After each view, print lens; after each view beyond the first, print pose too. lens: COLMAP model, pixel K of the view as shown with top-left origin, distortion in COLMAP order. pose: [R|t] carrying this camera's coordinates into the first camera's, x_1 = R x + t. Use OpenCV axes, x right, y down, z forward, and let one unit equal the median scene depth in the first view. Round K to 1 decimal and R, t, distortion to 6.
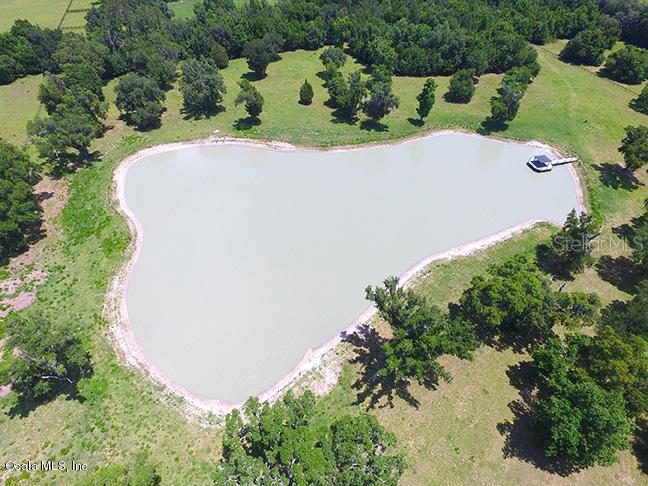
lens RADIAL K [[370.7, 0, 324.0], [0, 370.7, 243.0], [0, 0, 1]] dist [-0.014135, 0.015702]
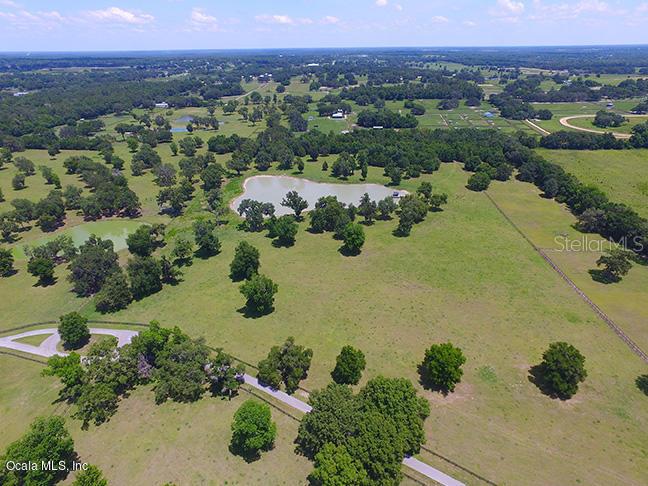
lens RADIAL K [[370.7, 0, 324.0], [0, 370.7, 243.0], [0, 0, 1]] dist [-0.014135, 0.015702]
pose [[0.928271, 0.163580, -0.333997, 0.880350], [-0.255885, 0.932631, -0.254406, 0.715950], [0.269880, 0.321623, 0.907592, -1.090755]]
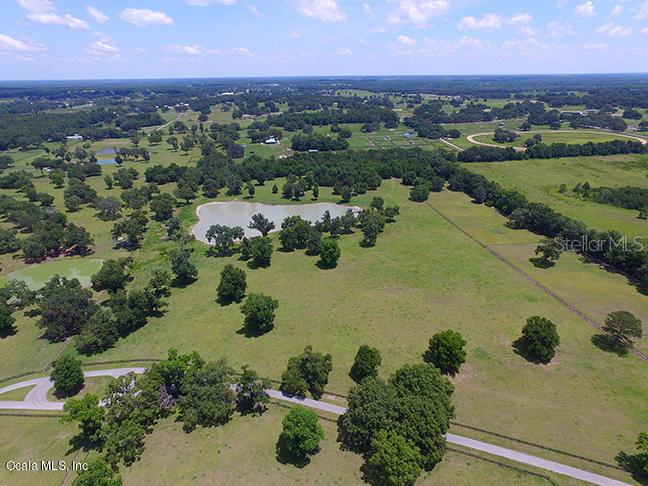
lens RADIAL K [[370.7, 0, 324.0], [0, 370.7, 243.0], [0, 0, 1]] dist [-0.014135, 0.015702]
pose [[0.986717, 0.053509, -0.153383, 0.710993], [-0.104825, 0.931040, -0.349538, 0.802448], [0.124102, 0.360974, 0.924282, -1.179609]]
